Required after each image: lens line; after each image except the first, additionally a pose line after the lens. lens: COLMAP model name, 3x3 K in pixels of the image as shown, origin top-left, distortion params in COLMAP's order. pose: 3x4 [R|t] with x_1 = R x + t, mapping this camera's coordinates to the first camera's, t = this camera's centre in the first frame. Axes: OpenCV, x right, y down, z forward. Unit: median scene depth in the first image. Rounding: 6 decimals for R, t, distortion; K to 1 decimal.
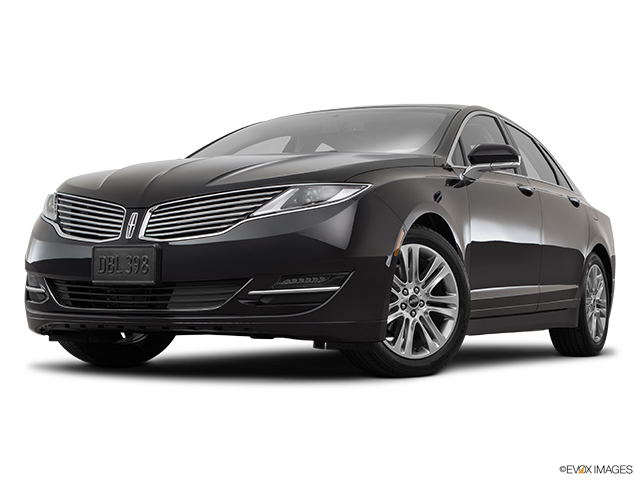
lens RADIAL K [[1167.4, 0, 319.2], [0, 1167.4, 238.4], [0, 0, 1]] dist [-0.135992, 0.000000]
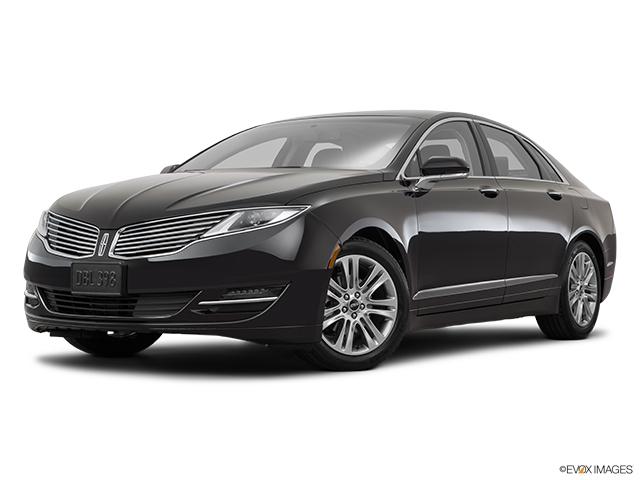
lens RADIAL K [[1235.3, 0, 317.0], [0, 1235.3, 241.0], [0, 0, 1]] dist [0.001209, 0.000000]
pose [[0.996068, -0.007416, -0.088286, 0.154488], [0.011488, 0.998889, 0.045701, -0.065561], [0.087849, -0.046535, 0.995046, -0.208996]]
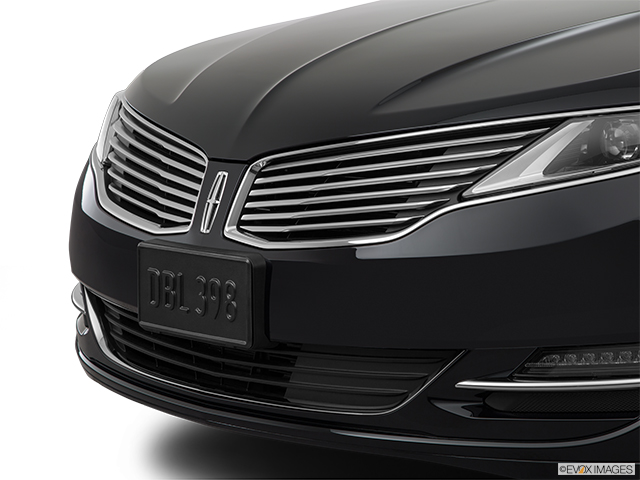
lens RADIAL K [[1578.8, 0, 321.1], [0, 1578.8, 236.3], [0, 0, 1]] dist [0.051132, 0.000000]
pose [[0.941215, 0.026249, -0.336786, 0.074744], [0.028115, 0.987430, 0.155533, -0.085651], [0.336636, -0.155859, 0.928647, 0.430431]]
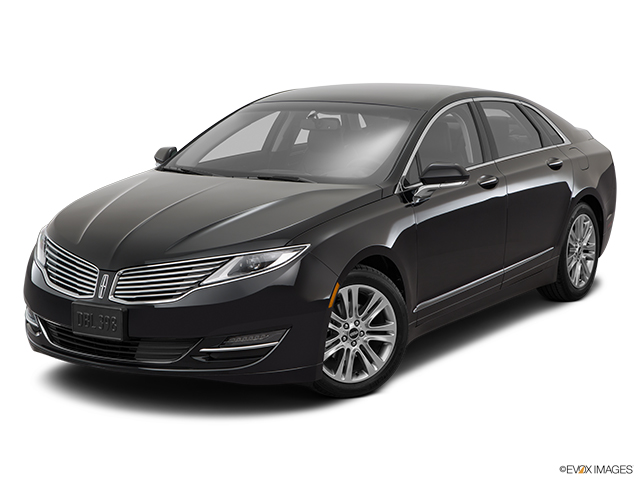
lens RADIAL K [[1235.3, 0, 322.7], [0, 1235.3, 241.8], [0, 0, 1]] dist [0.001209, 0.000000]
pose [[0.996512, -0.002251, -0.083414, 0.154906], [0.018877, 0.979802, 0.199075, -0.283249], [0.081281, -0.199955, 0.976428, -0.180695]]
